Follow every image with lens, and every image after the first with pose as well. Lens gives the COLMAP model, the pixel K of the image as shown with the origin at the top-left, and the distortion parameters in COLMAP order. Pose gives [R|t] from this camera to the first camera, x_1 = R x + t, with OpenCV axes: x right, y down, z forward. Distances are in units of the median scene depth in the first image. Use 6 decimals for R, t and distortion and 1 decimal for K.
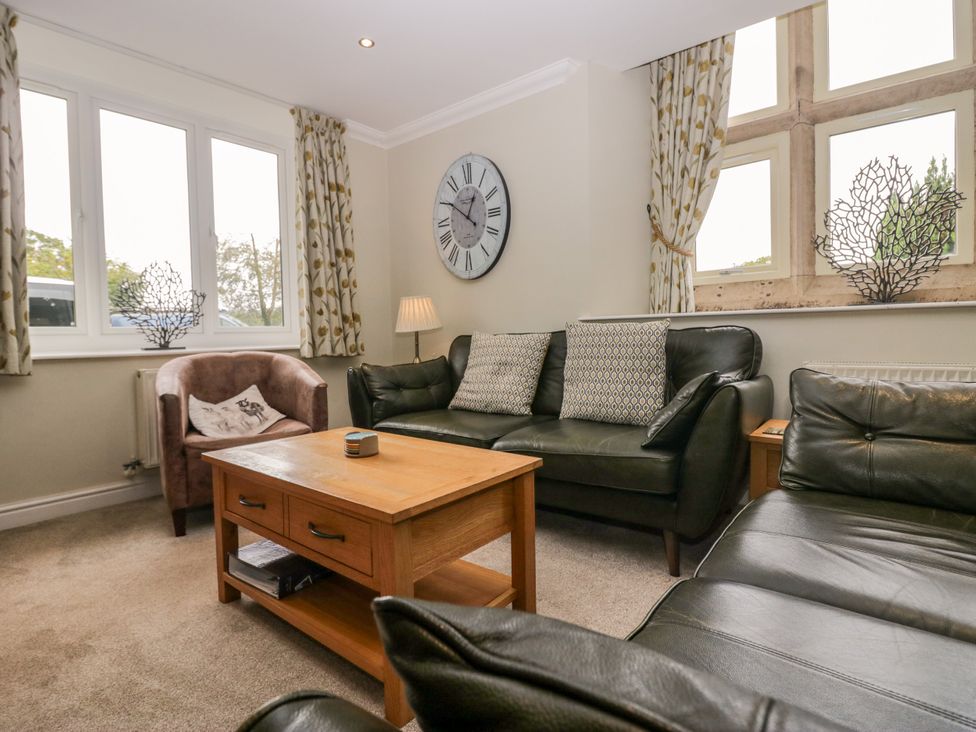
lens RADIAL K [[507.6, 0, 487.3], [0, 507.6, 356.7], [0, 0, 1]] dist [-0.004365, -0.009185]
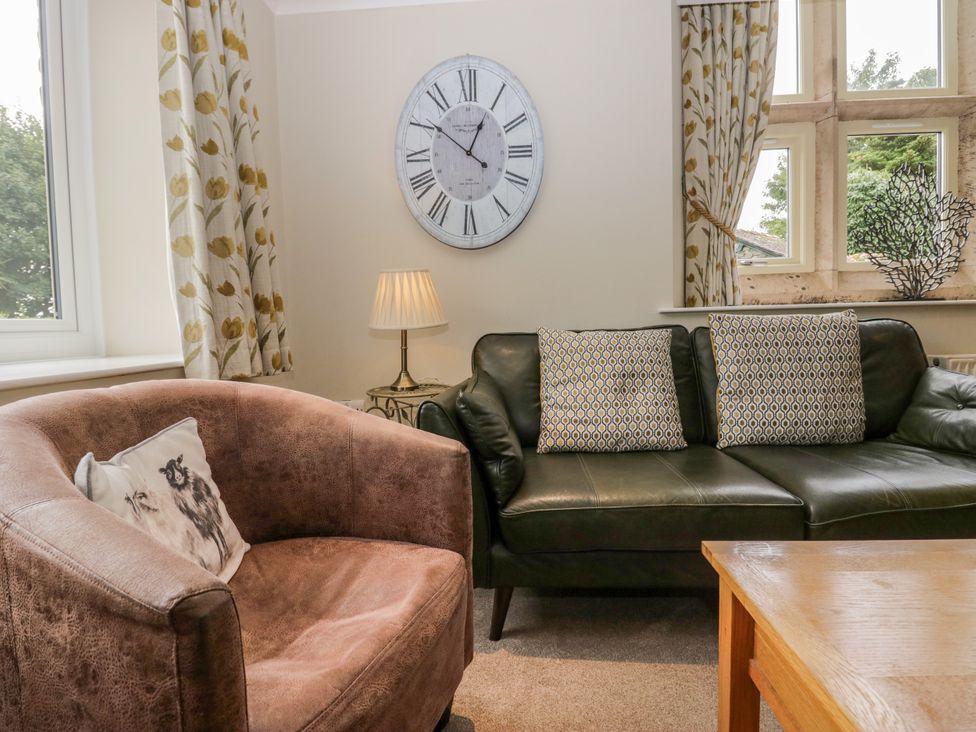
lens RADIAL K [[507.6, 0, 494.0], [0, 507.6, 360.1], [0, 0, 1]] dist [-0.004365, -0.009185]
pose [[0.813081, -0.039692, 0.580796, -0.453578], [0.035247, 0.999199, 0.018942, -0.022416], [-0.581083, 0.005070, 0.813829, 0.511102]]
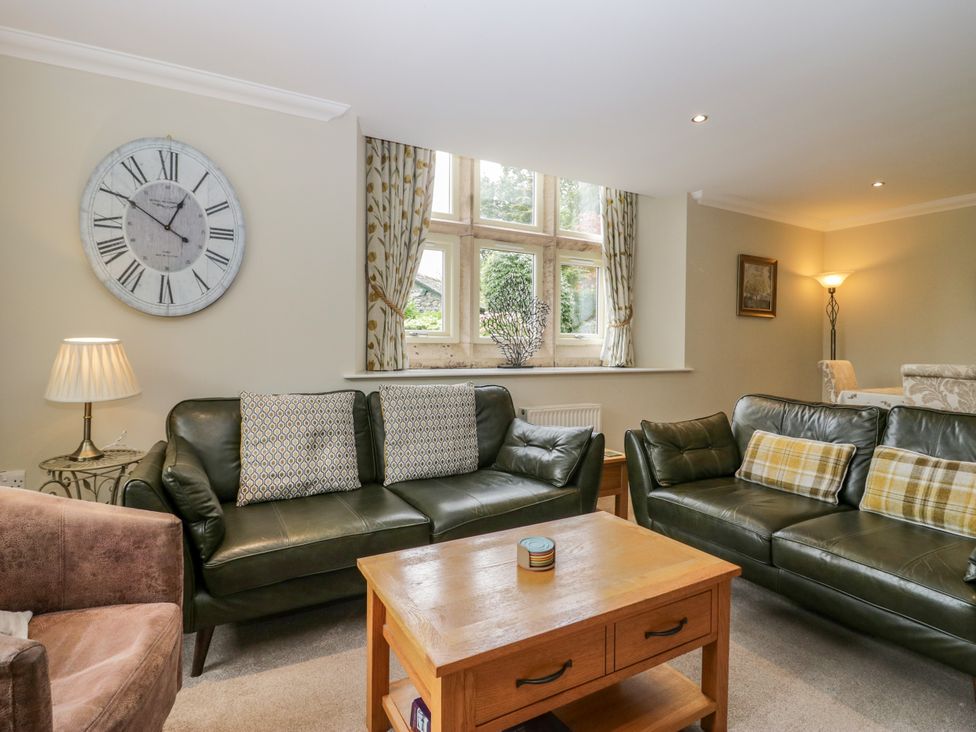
lens RADIAL K [[507.6, 0, 494.7], [0, 507.6, 359.3], [0, 0, 1]] dist [-0.004365, -0.009185]
pose [[0.362567, 0.002360, 0.931955, -0.587142], [0.021198, 0.999717, -0.010779, -0.087779], [-0.931717, 0.023664, 0.362414, 0.381269]]
